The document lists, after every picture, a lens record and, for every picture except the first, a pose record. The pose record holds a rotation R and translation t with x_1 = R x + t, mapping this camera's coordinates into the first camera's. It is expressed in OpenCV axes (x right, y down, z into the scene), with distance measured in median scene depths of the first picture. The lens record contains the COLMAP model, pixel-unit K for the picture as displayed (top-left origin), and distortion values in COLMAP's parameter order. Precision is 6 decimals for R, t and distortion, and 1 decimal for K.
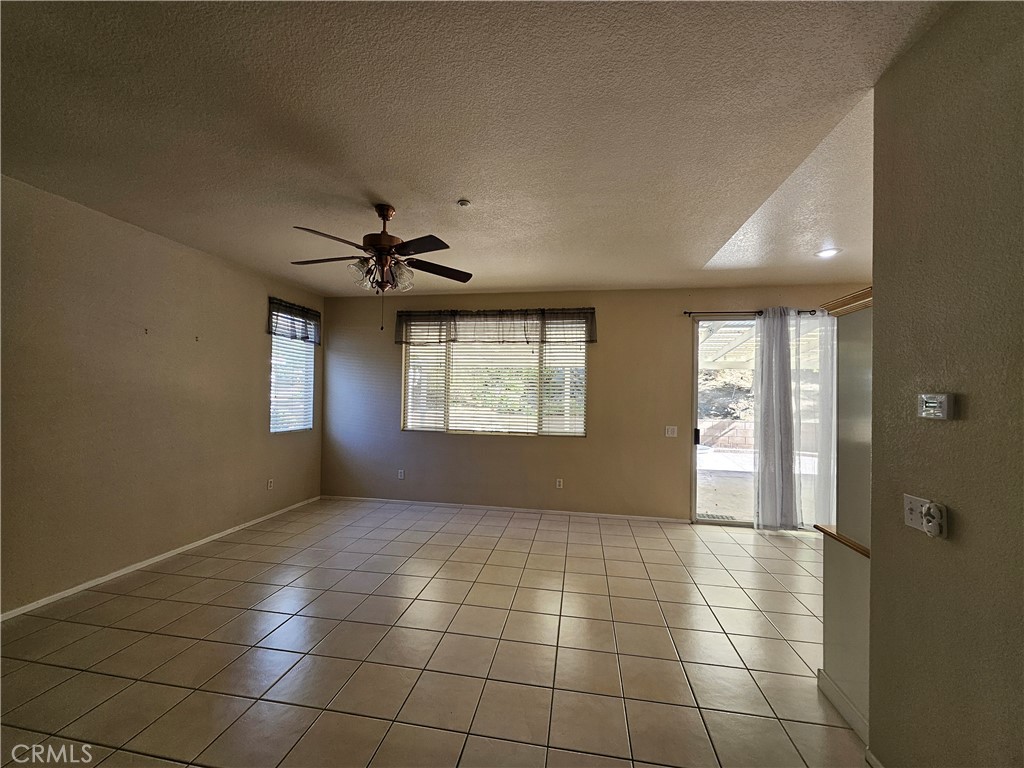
lens RADIAL K [[404.4, 0, 509.9], [0, 404.4, 387.7], [0, 0, 1]] dist [-0.002358, 0.001949]
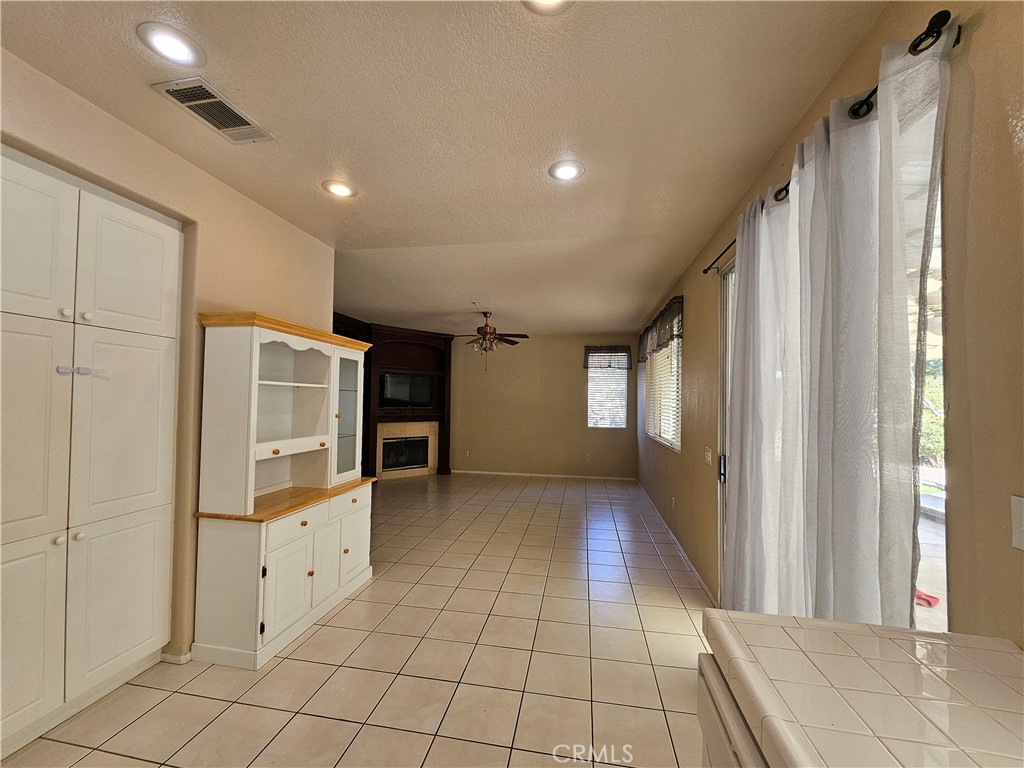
lens RADIAL K [[404.4, 0, 508.3], [0, 404.4, 388.5], [0, 0, 1]] dist [-0.002358, 0.001949]
pose [[0.009656, -0.051887, -0.998606, 1.083018], [0.006959, 0.998632, -0.051821, 0.035451], [0.999929, -0.006449, 0.010004, 0.664484]]
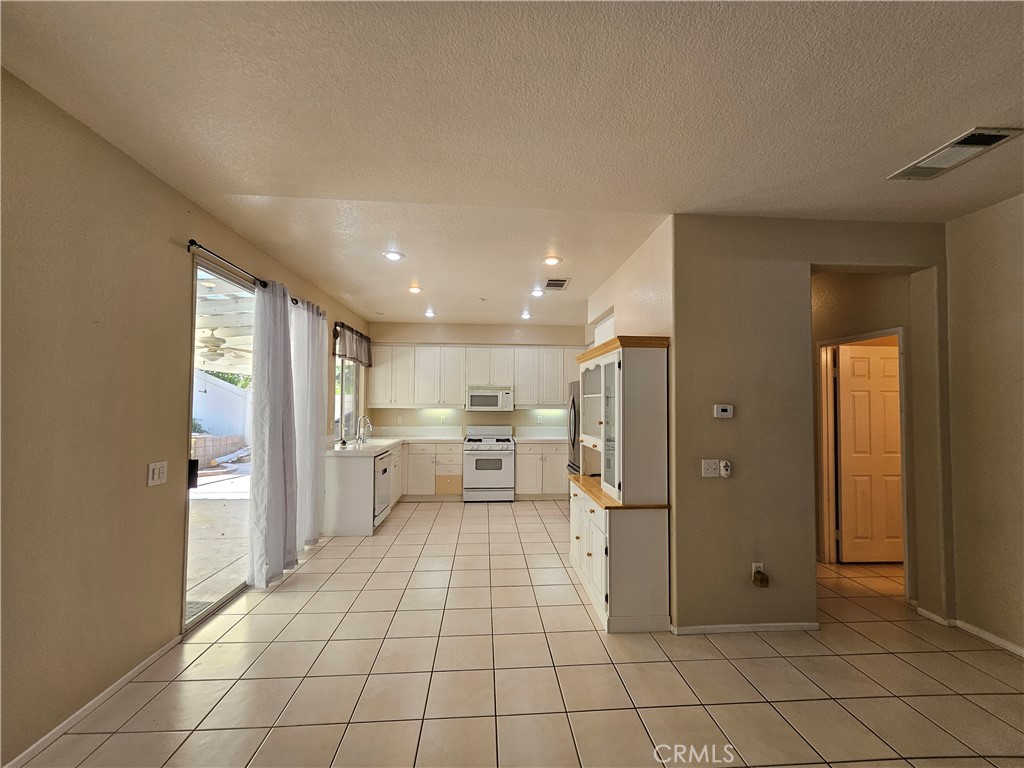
lens RADIAL K [[404.4, 0, 510.3], [0, 404.4, 393.7], [0, 0, 1]] dist [-0.002358, 0.001949]
pose [[-0.247133, 0.001651, 0.968980, -0.182998], [-0.026677, 0.999608, -0.008507, 0.004850], [-0.968614, -0.027951, -0.246992, 0.724381]]
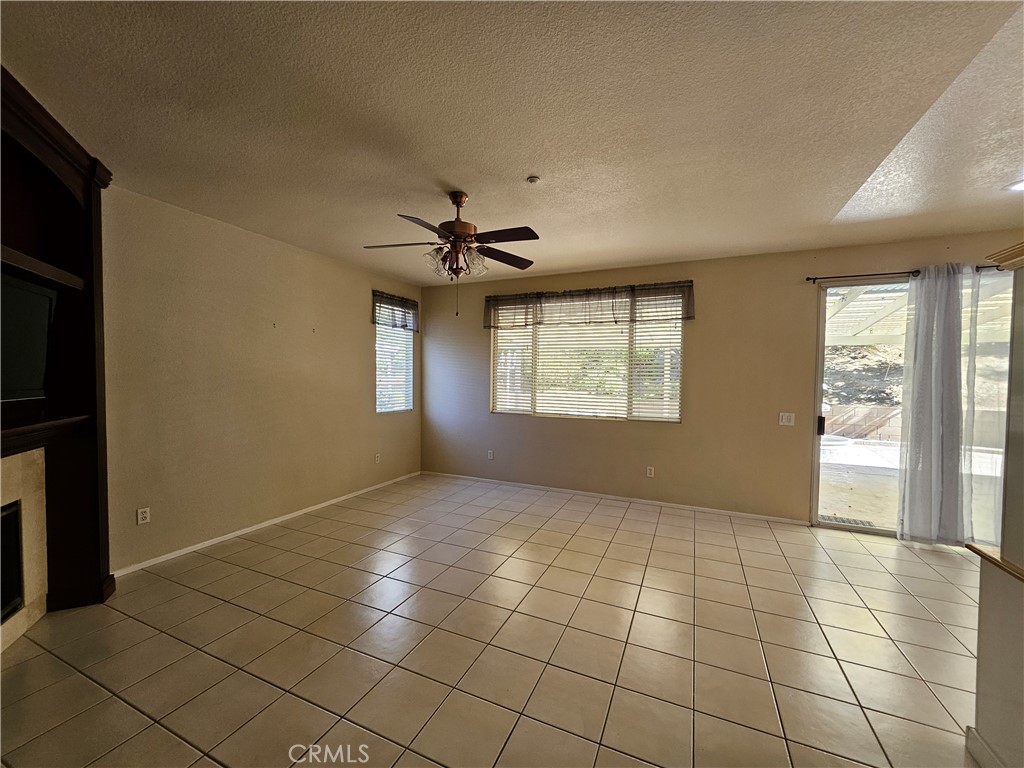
lens RADIAL K [[404.4, 0, 508.0], [0, 404.4, 386.9], [0, 0, 1]] dist [-0.002358, 0.001949]
pose [[0.967277, 0.000265, -0.253723, 0.042523], [0.010020, 0.999179, 0.039244, -0.000149], [0.253525, -0.040502, 0.966481, 0.017145]]
